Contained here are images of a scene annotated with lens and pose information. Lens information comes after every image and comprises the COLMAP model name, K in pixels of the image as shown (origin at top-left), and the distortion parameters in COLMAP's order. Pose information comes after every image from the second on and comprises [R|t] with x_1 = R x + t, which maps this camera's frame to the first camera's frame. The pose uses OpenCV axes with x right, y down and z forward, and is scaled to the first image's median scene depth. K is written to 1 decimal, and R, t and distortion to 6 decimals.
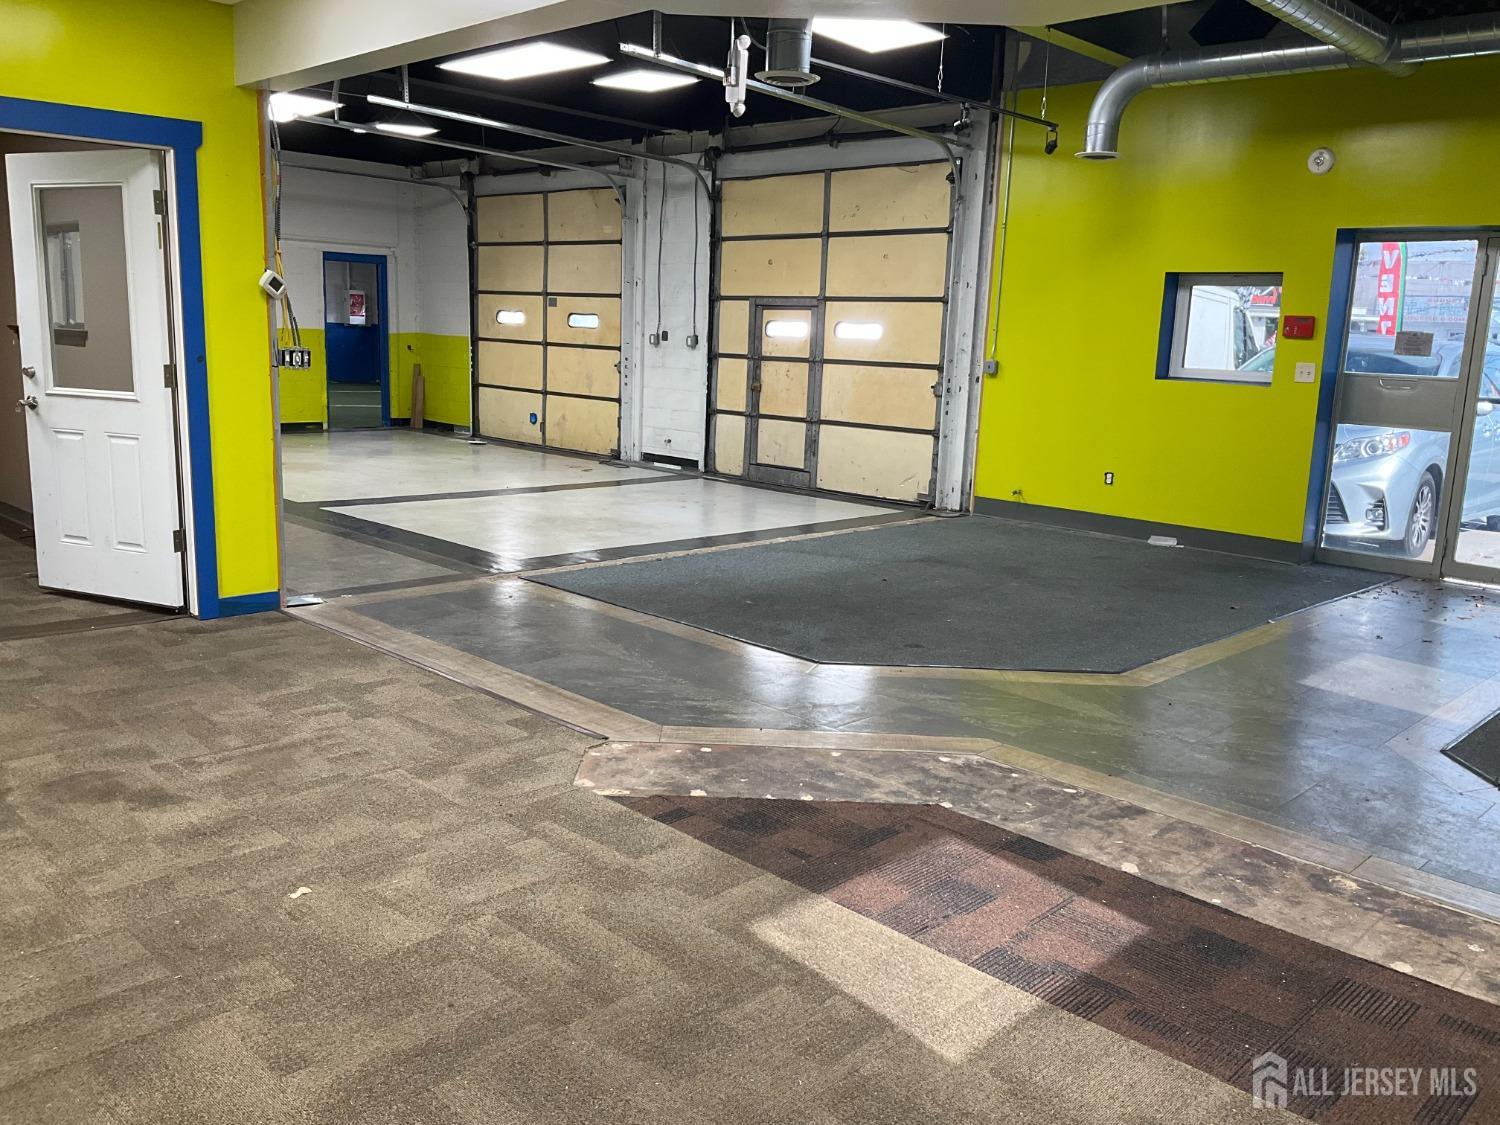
lens RADIAL K [[1223.6, 0, 754.9], [0, 1223.6, 556.4], [0, 0, 1]] dist [0.106846, -0.190849]
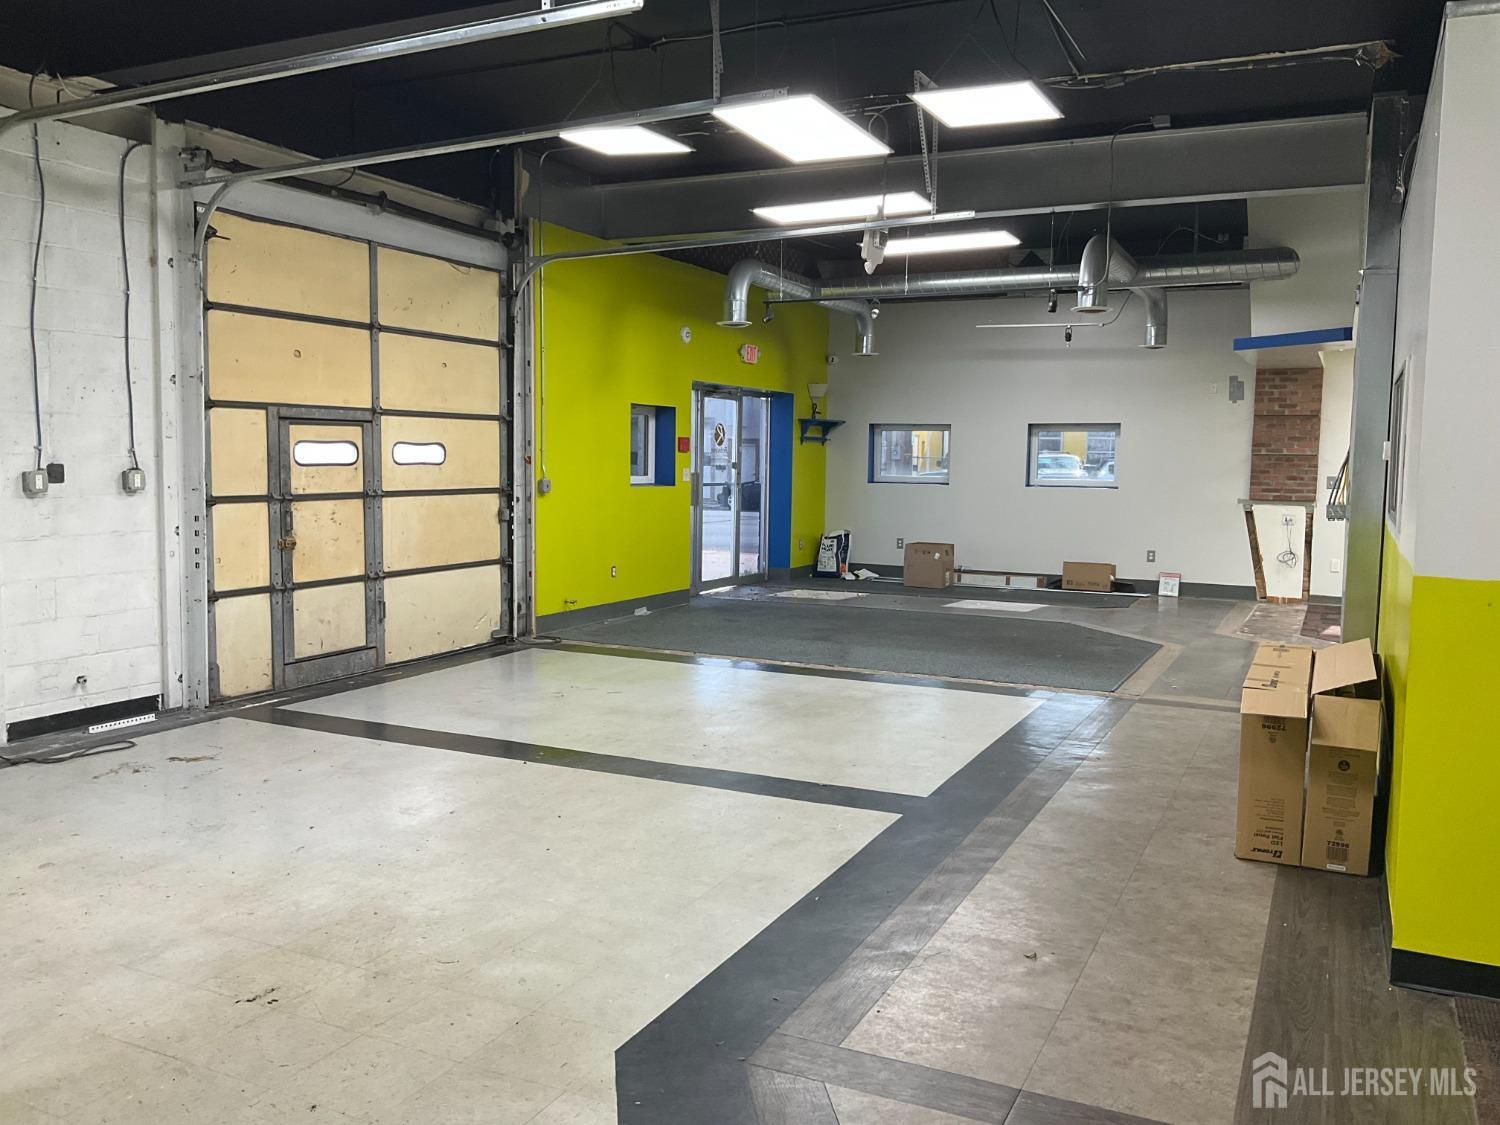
lens RADIAL K [[1223.6, 0, 754.9], [0, 1223.6, 556.4], [0, 0, 1]] dist [0.106846, -0.190849]
pose [[-0.316582, -0.122831, 0.940579, -0.678897], [0.144597, 0.973743, 0.175831, -0.208469], [-0.937479, 0.191670, -0.290509, 0.954775]]
